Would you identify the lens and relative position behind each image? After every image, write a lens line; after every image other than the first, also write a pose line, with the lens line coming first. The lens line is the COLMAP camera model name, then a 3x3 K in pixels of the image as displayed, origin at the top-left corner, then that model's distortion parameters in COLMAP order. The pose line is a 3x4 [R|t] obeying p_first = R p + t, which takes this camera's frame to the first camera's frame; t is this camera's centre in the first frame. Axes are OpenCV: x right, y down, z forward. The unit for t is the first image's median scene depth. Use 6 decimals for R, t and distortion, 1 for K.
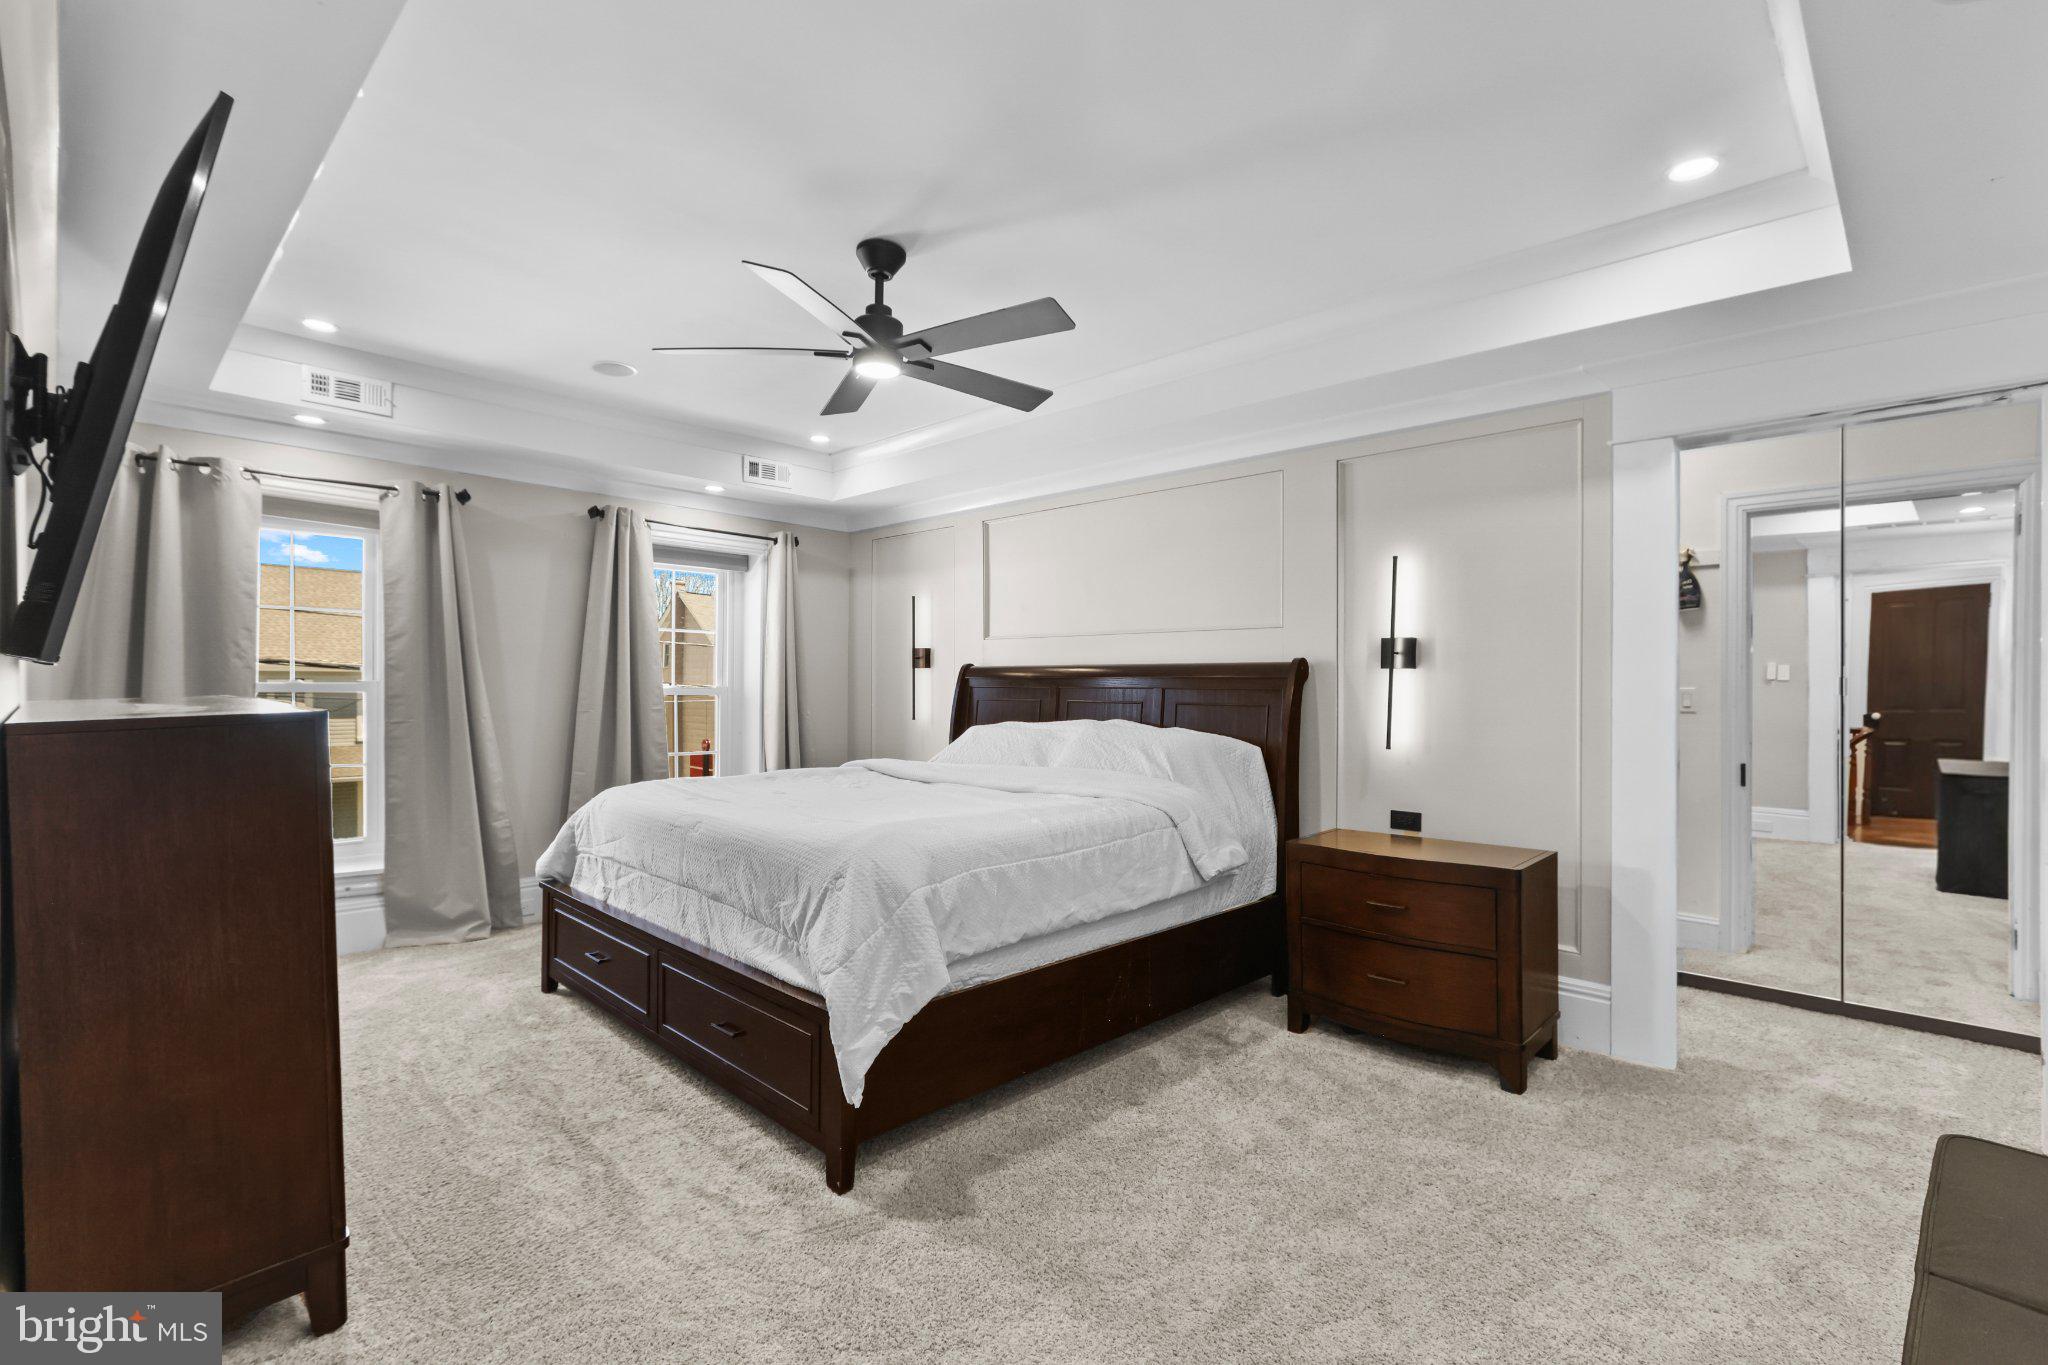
lens RADIAL K [[951.0, 0, 1003.0], [0, 951.0, 692.3], [0, 0, 1]] dist [0.002772, 0.000197]
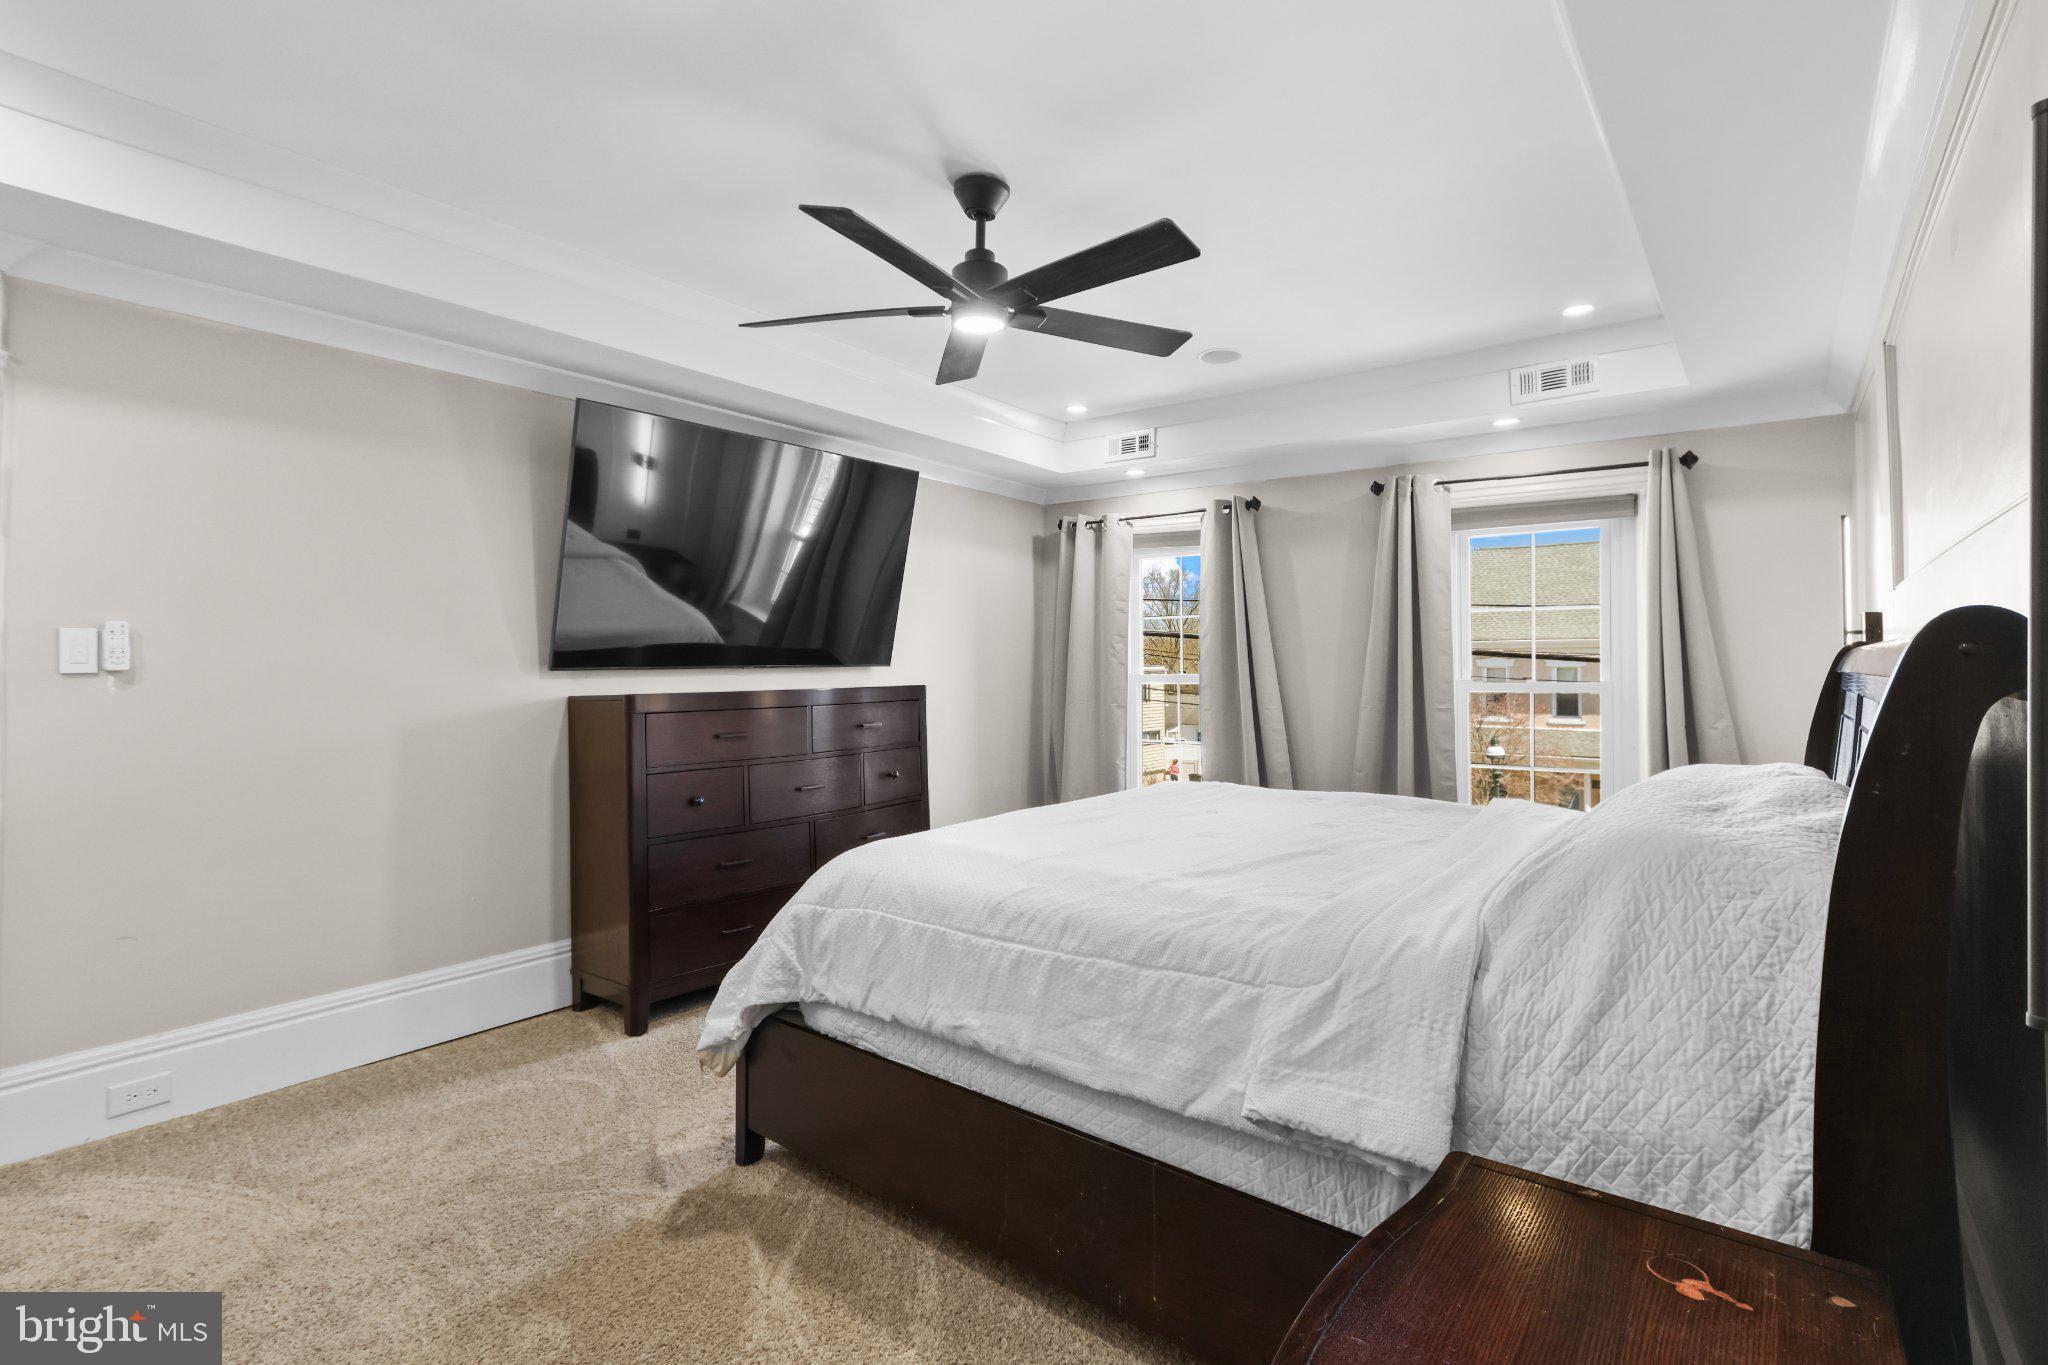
lens RADIAL K [[951.0, 0, 1002.7], [0, 951.0, 660.0], [0, 0, 1]] dist [0.002772, 0.000197]
pose [[0.104202, -0.009631, -0.994509, 0.536124], [-0.009441, 0.999898, -0.010673, -0.015189], [0.994511, 0.010501, 0.104101, 0.680681]]
